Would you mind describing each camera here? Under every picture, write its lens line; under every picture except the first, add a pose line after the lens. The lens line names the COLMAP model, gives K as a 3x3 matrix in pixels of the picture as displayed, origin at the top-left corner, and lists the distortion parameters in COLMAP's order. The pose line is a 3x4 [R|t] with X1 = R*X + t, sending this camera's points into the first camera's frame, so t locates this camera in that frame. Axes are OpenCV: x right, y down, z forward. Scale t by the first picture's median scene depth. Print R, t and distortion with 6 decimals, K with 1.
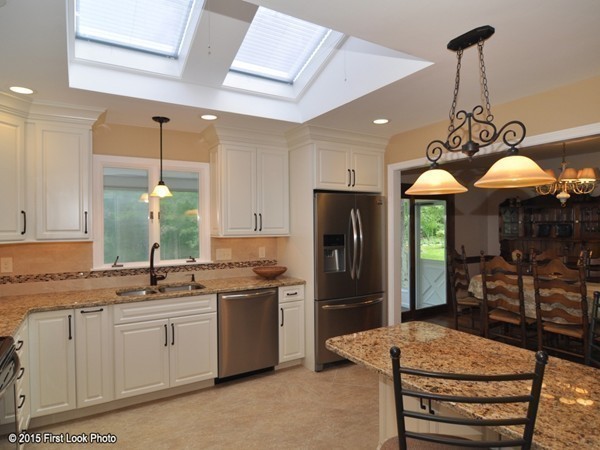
lens RADIAL K [[354.3, 0, 302.7], [0, 354.3, 215.2], [0, 0, 1]] dist [0.003826, -0.014536]
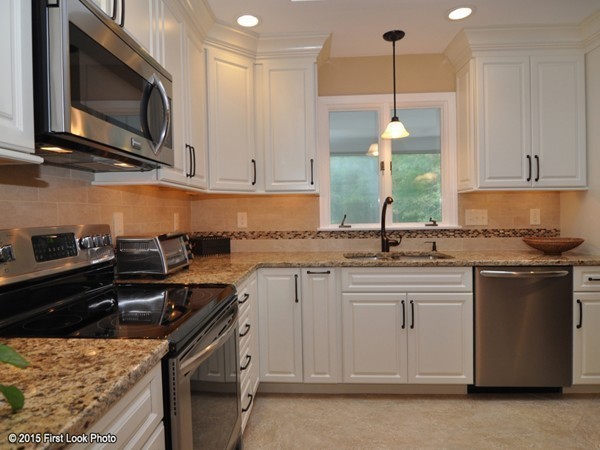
lens RADIAL K [[385.9, 0, 314.2], [0, 385.9, 220.2], [0, 0, 1]] dist [-0.010333, -0.000247]
pose [[0.849522, 0.016149, -0.527307, -0.103030], [0.011414, 0.998735, 0.048976, 0.084342], [0.527430, -0.047625, 0.848262, 0.186870]]
